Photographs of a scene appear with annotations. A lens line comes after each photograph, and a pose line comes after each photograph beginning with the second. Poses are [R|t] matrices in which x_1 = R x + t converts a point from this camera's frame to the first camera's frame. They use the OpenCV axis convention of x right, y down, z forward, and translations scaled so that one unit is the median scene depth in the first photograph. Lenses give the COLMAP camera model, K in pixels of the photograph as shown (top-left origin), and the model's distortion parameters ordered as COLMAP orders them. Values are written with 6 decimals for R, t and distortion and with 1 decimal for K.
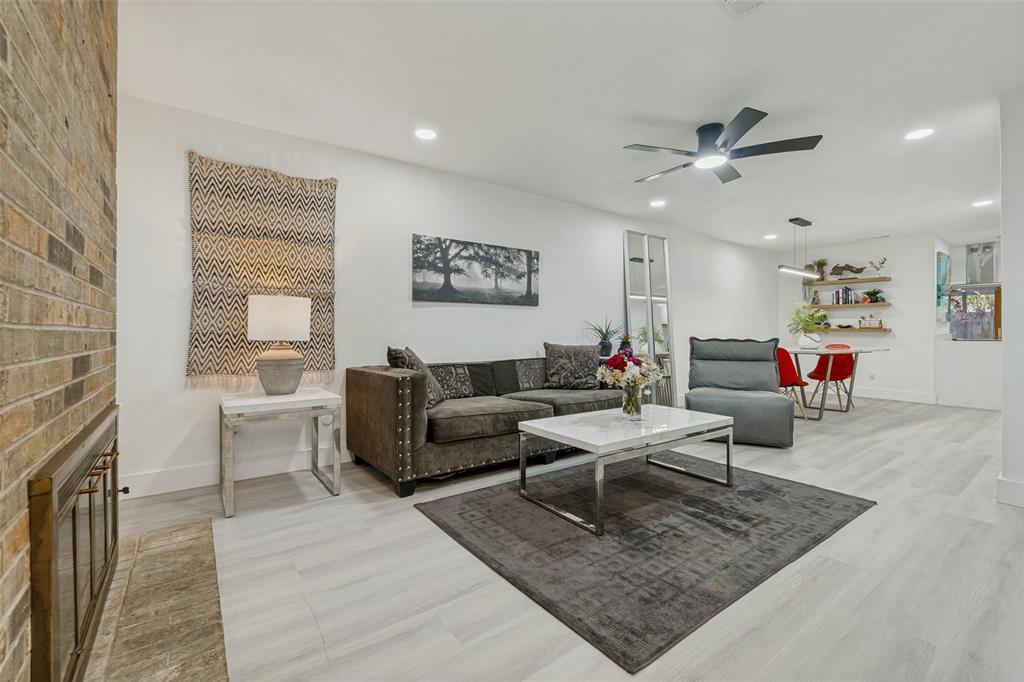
lens RADIAL K [[442.1, 0, 504.8], [0, 442.1, 332.9], [0, 0, 1]] dist [-0.004403, 0.001598]
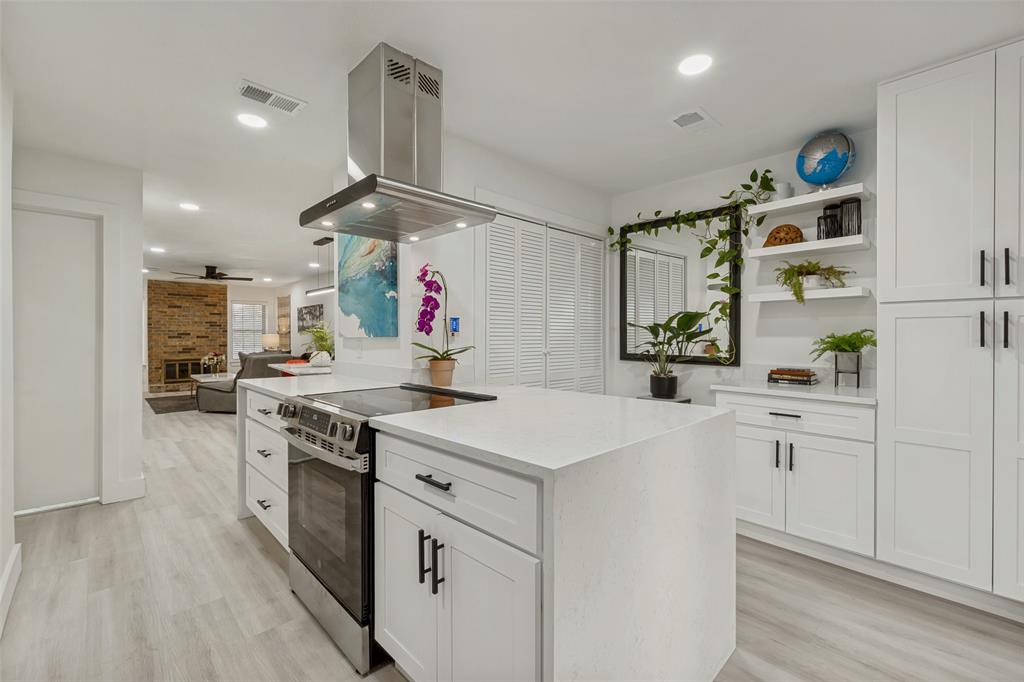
lens RADIAL K [[442.1, 0, 504.5], [0, 442.1, 338.4], [0, 0, 1]] dist [-0.004403, 0.001598]
pose [[0.125963, 0.008424, -0.991999, 2.289401], [-0.000751, 0.999964, 0.008396, -0.057819], [0.992035, -0.000313, 0.125965, 1.678550]]
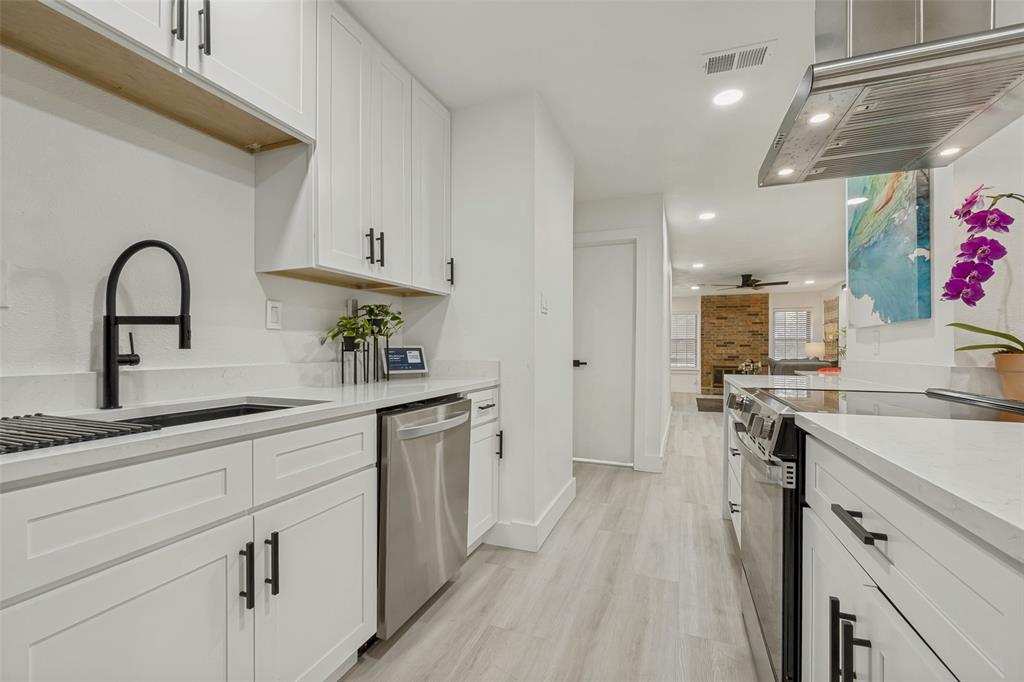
lens RADIAL K [[442.1, 0, 510.9], [0, 442.1, 349.7], [0, 0, 1]] dist [-0.004403, 0.001598]
pose [[-0.845809, -0.003850, -0.533472, 2.161278], [-0.004296, 0.999991, -0.000405, -0.014562], [0.533468, 0.001949, -0.845818, 1.761362]]
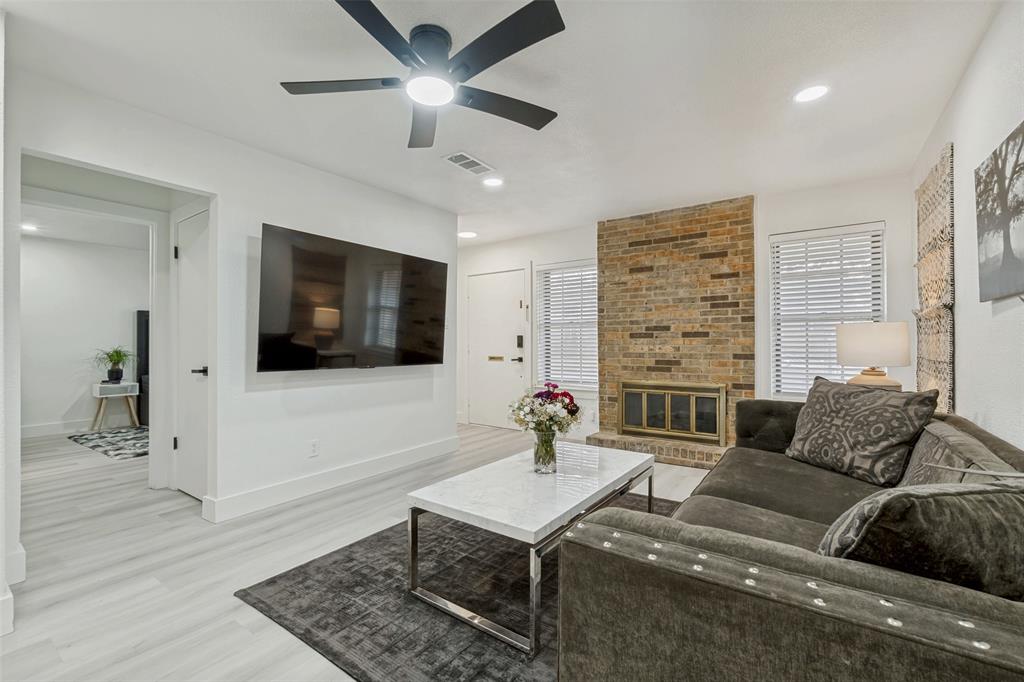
lens RADIAL K [[442.1, 0, 502.0], [0, 442.1, 341.3], [0, 0, 1]] dist [-0.004403, 0.001598]
pose [[-0.951755, 0.002884, -0.306846, 0.411759], [0.004877, 0.999972, -0.005727, -0.024956], [0.306820, -0.006948, -0.951742, 1.163164]]
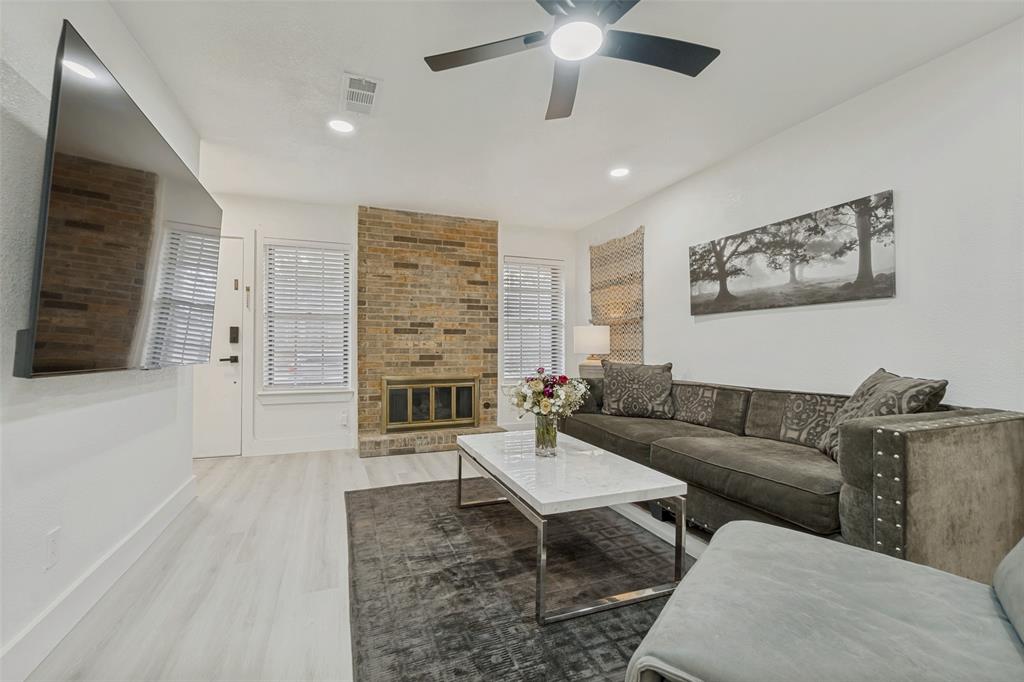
lens RADIAL K [[442.1, 0, 511.9], [0, 442.1, 343.5], [0, 0, 1]] dist [-0.004403, 0.001598]
pose [[-0.252432, -0.009298, -0.967570, 0.737620], [0.001145, 0.999950, -0.009908, -0.002458], [0.967614, -0.003609, -0.252408, 0.767699]]
